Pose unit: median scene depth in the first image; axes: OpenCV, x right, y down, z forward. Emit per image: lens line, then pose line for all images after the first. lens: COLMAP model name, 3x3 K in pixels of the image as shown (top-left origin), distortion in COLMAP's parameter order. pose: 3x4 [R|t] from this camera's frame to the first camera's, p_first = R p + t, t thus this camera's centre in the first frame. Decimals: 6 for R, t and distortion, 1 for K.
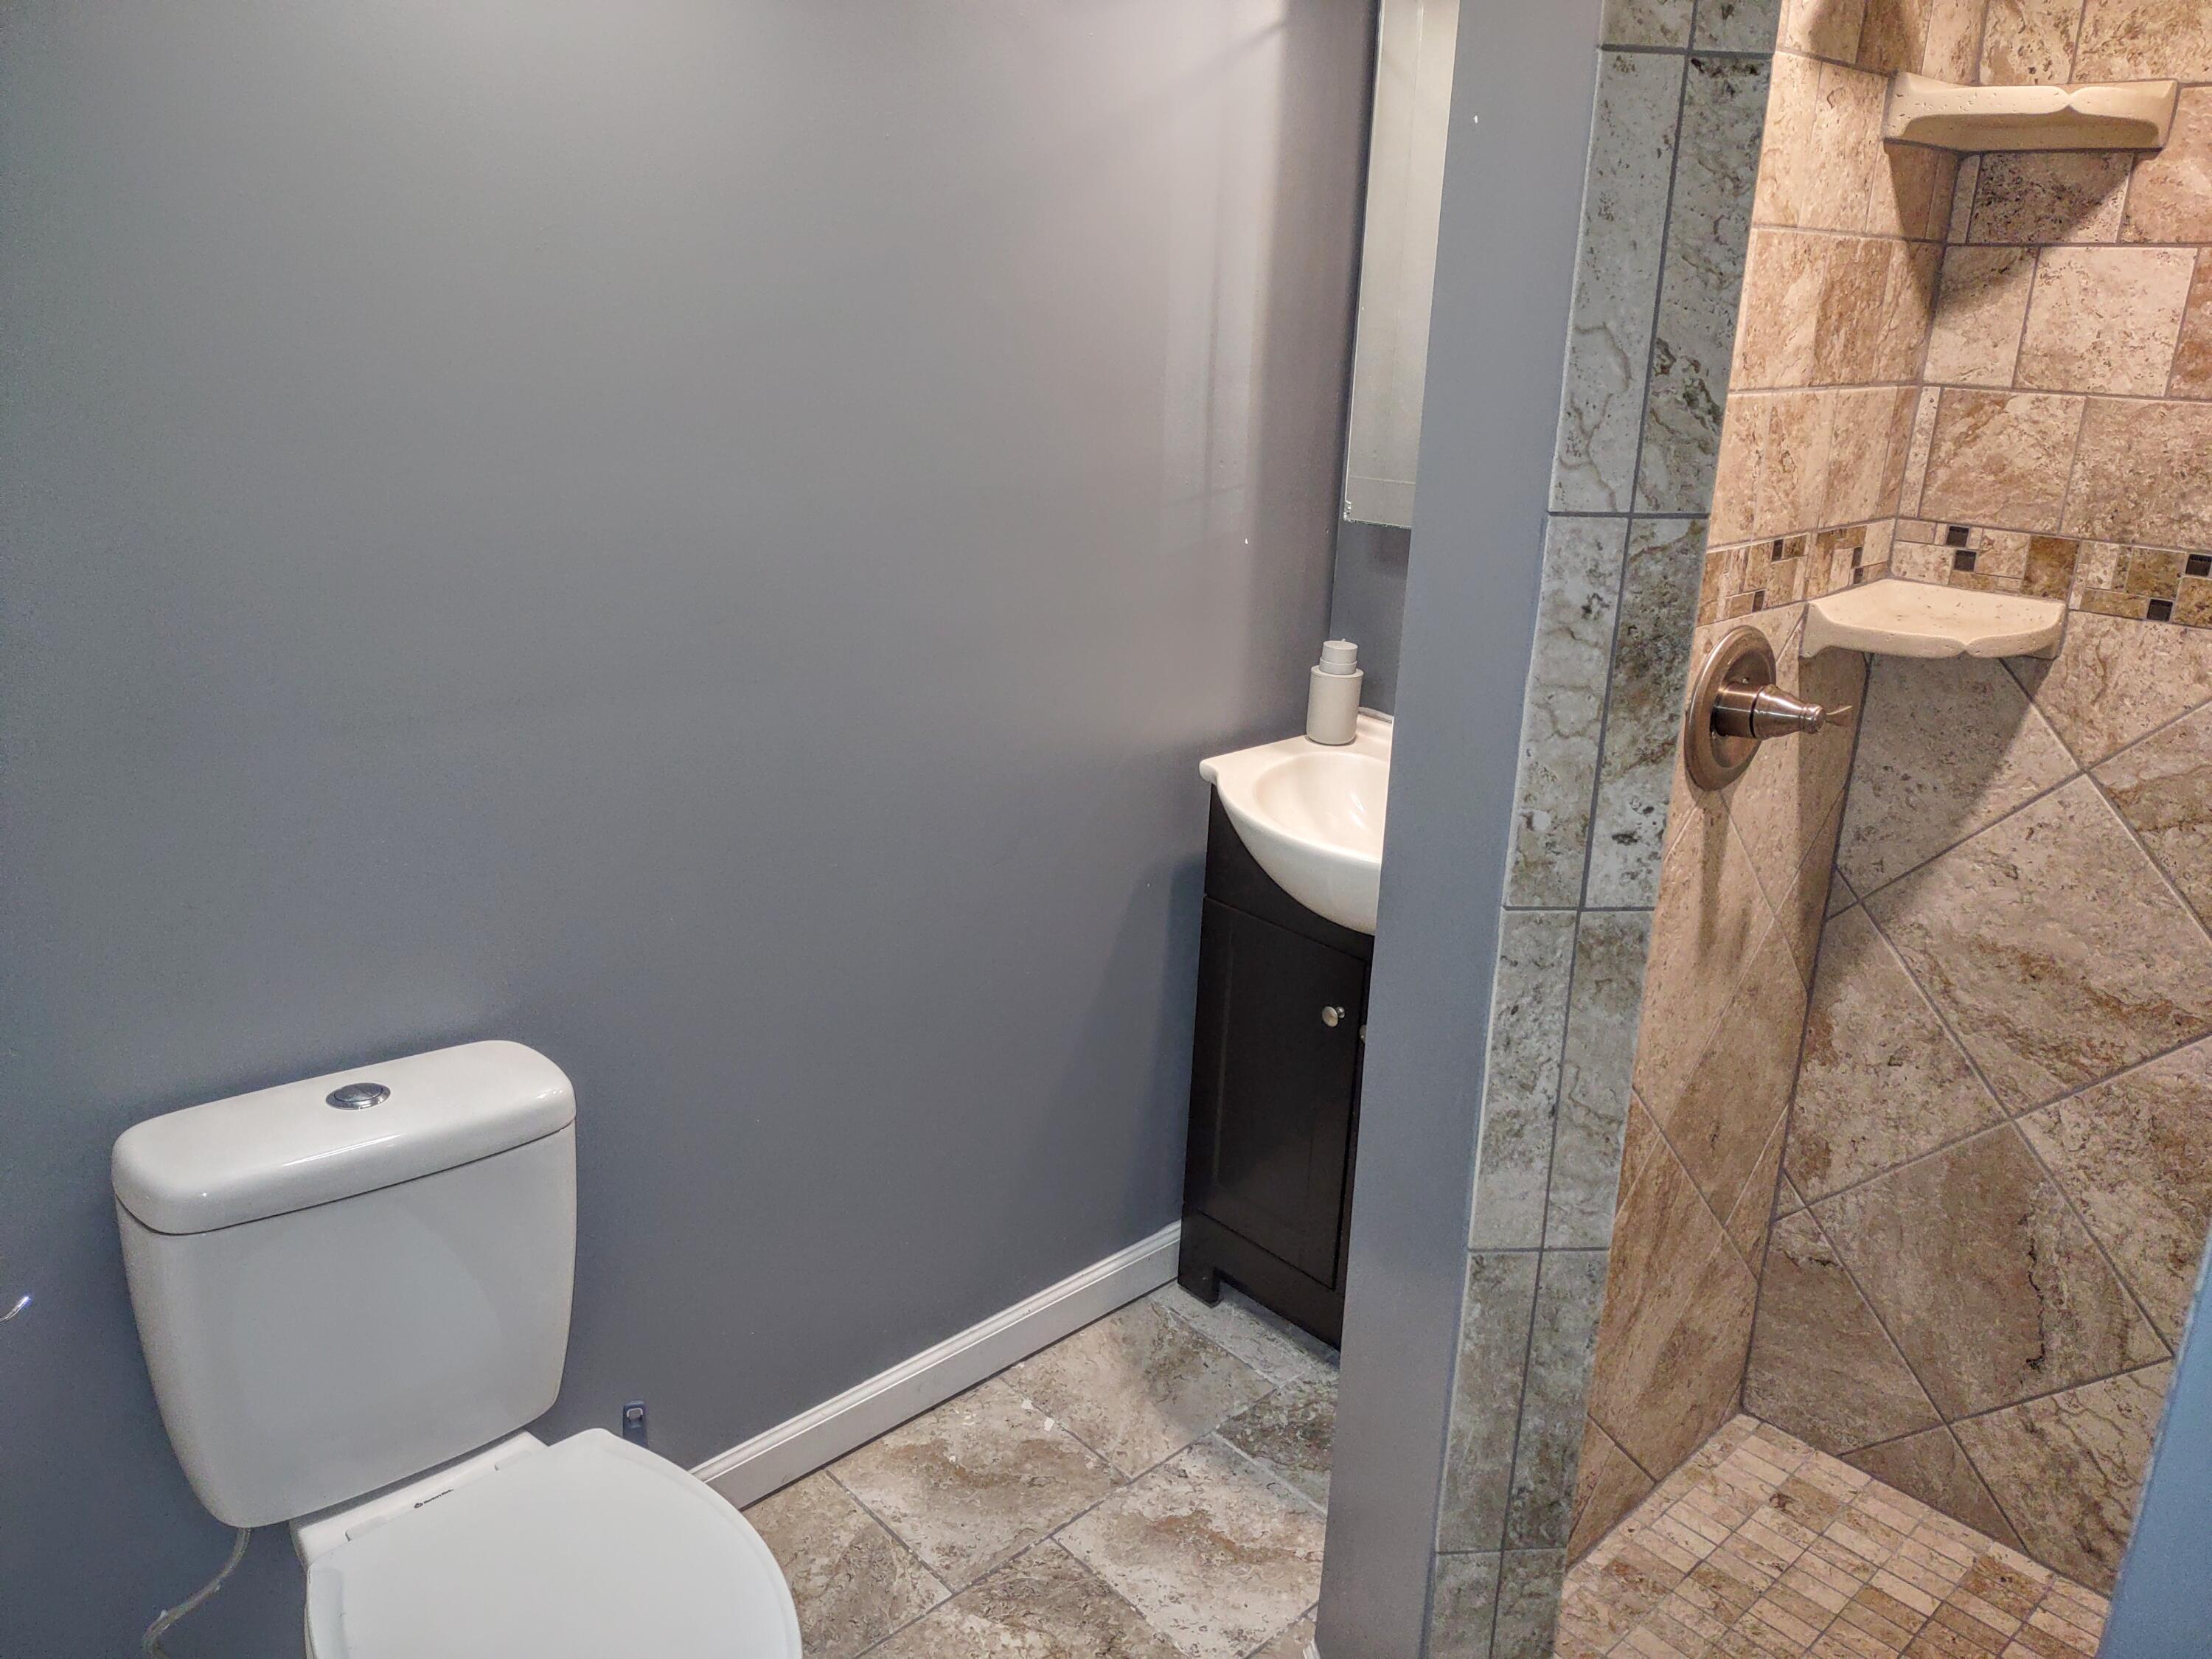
lens RADIAL K [[1640.4, 0, 1106.9], [0, 1640.4, 826.4], [0, 0, 1]] dist [0.033460, -0.038884]
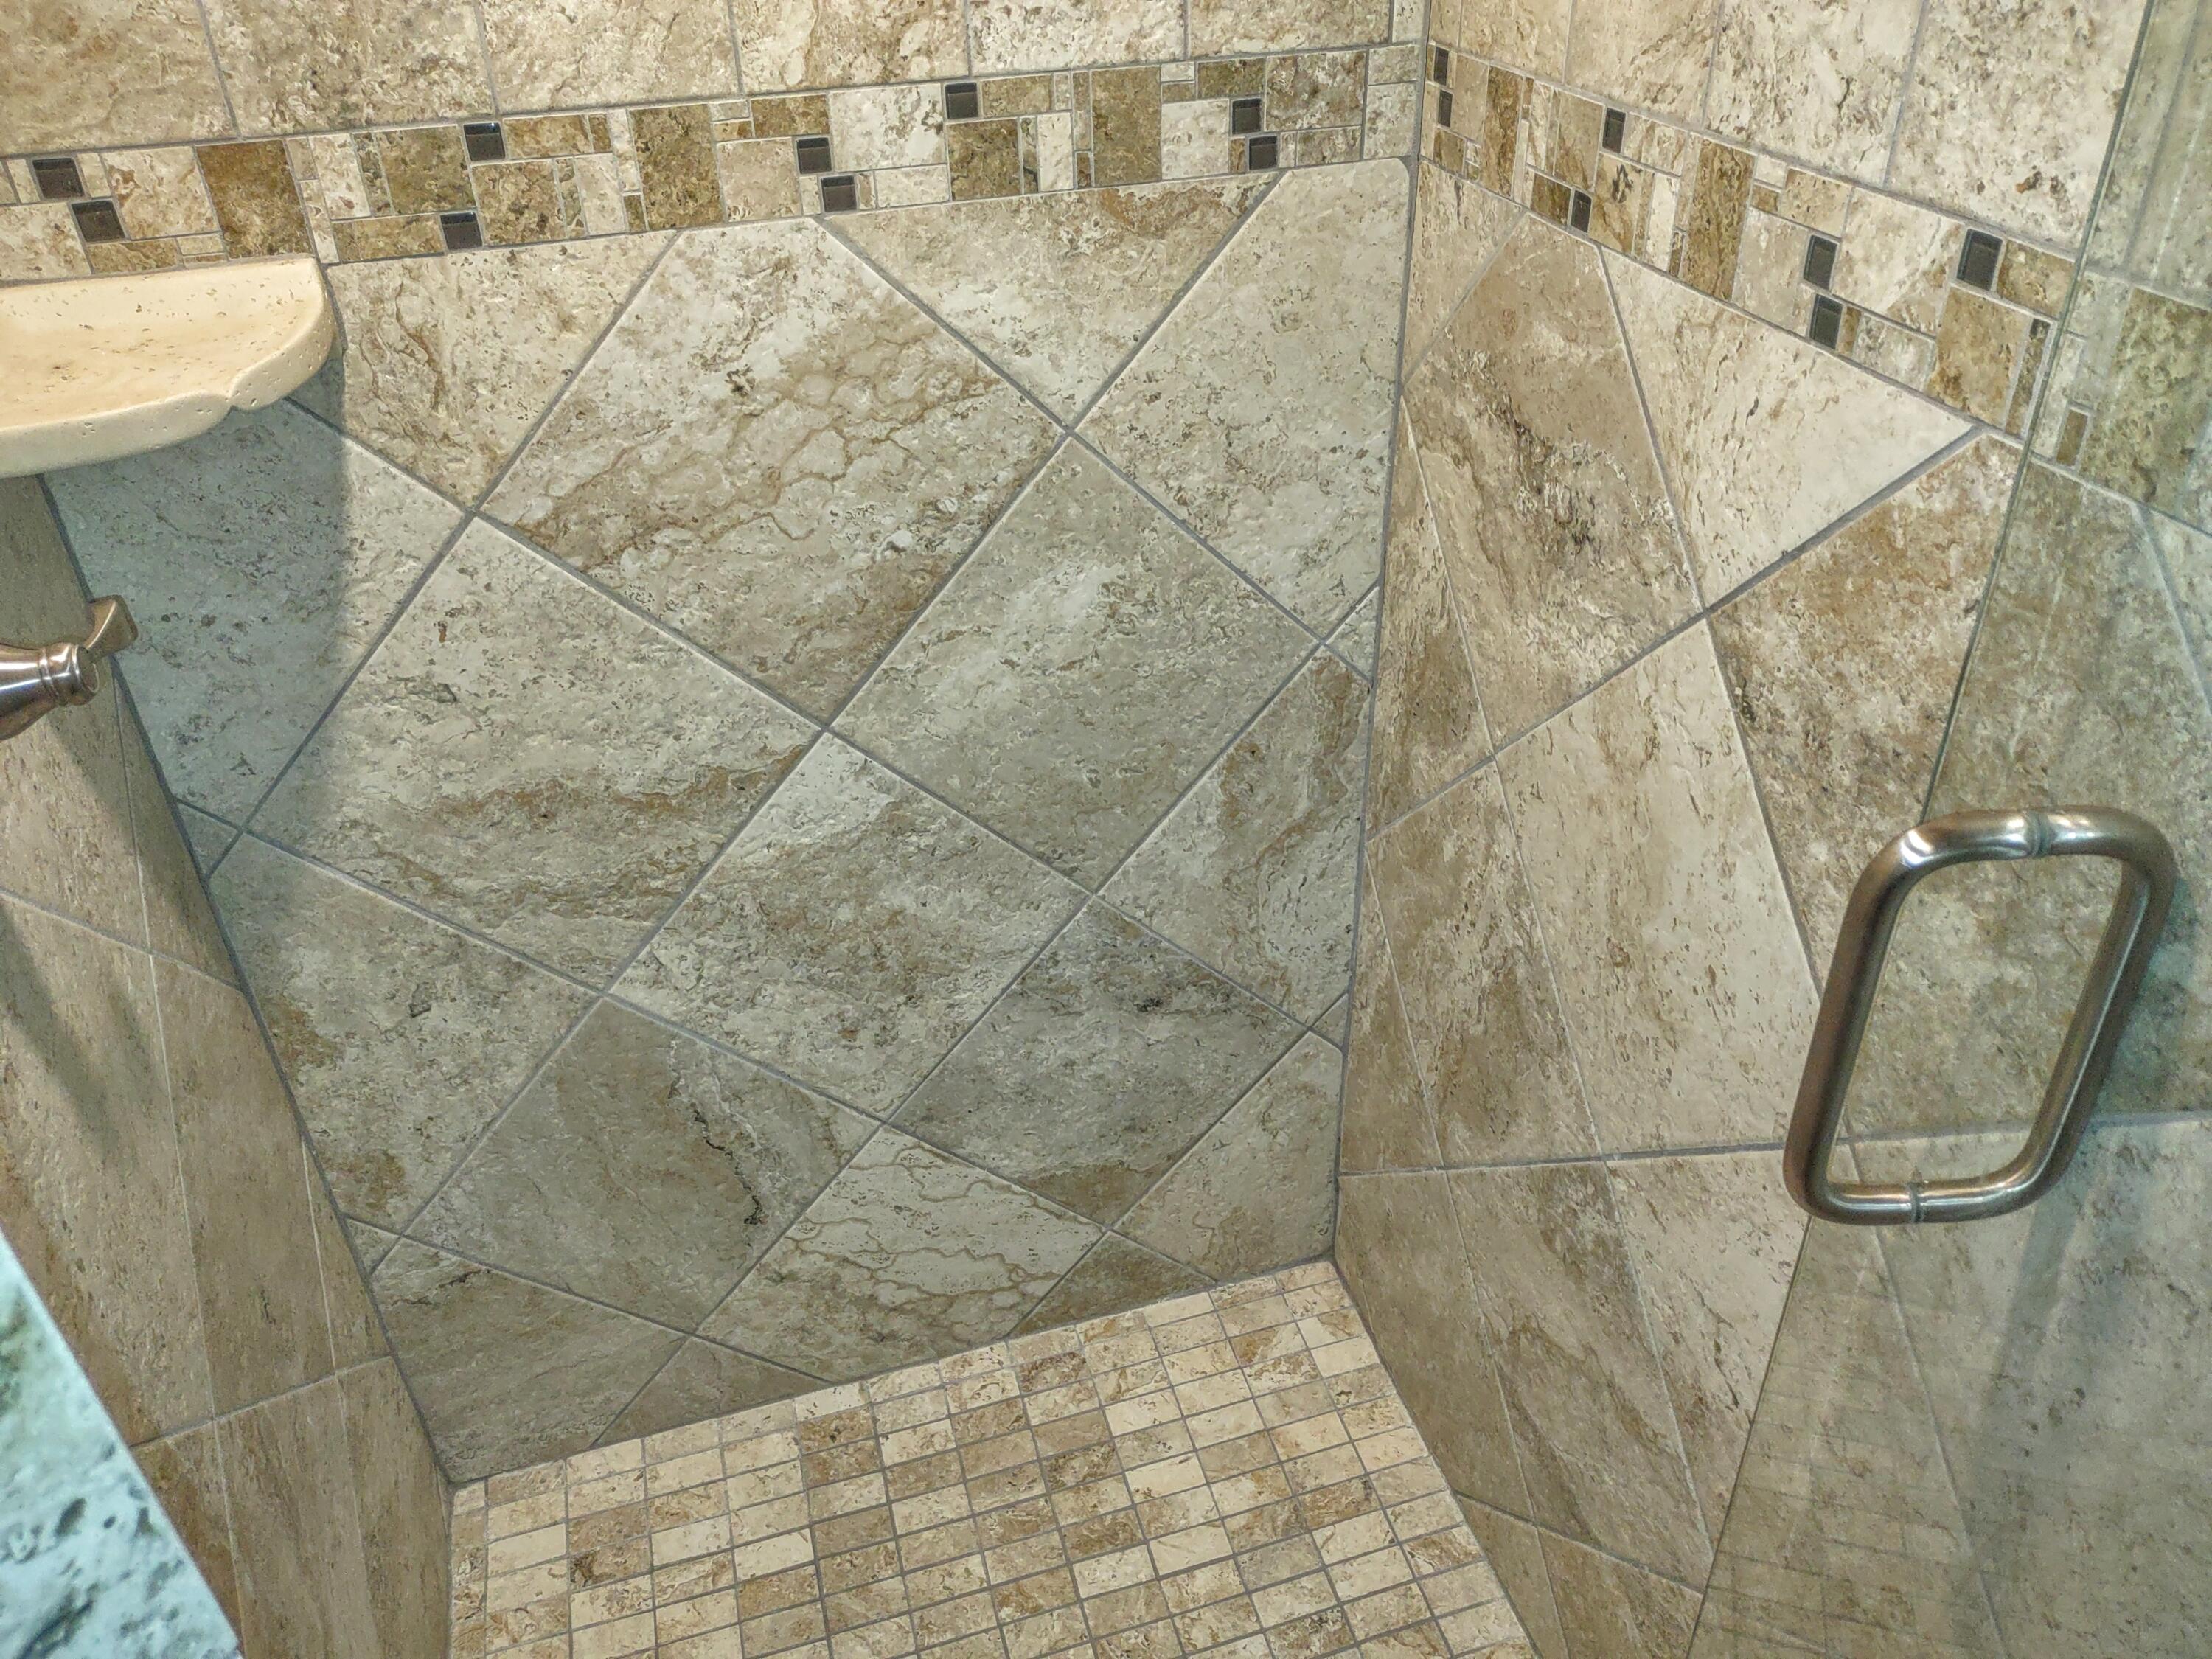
lens RADIAL K [[1640.4, 0, 1093.3], [0, 1640.4, 819.5], [0, 0, 1]] dist [0.033460, -0.038884]
pose [[0.438161, -0.532611, 0.724113, 0.177050], [0.316913, 0.845364, 0.430031, -0.126201], [-0.841178, 0.041058, 0.539197, 0.459603]]
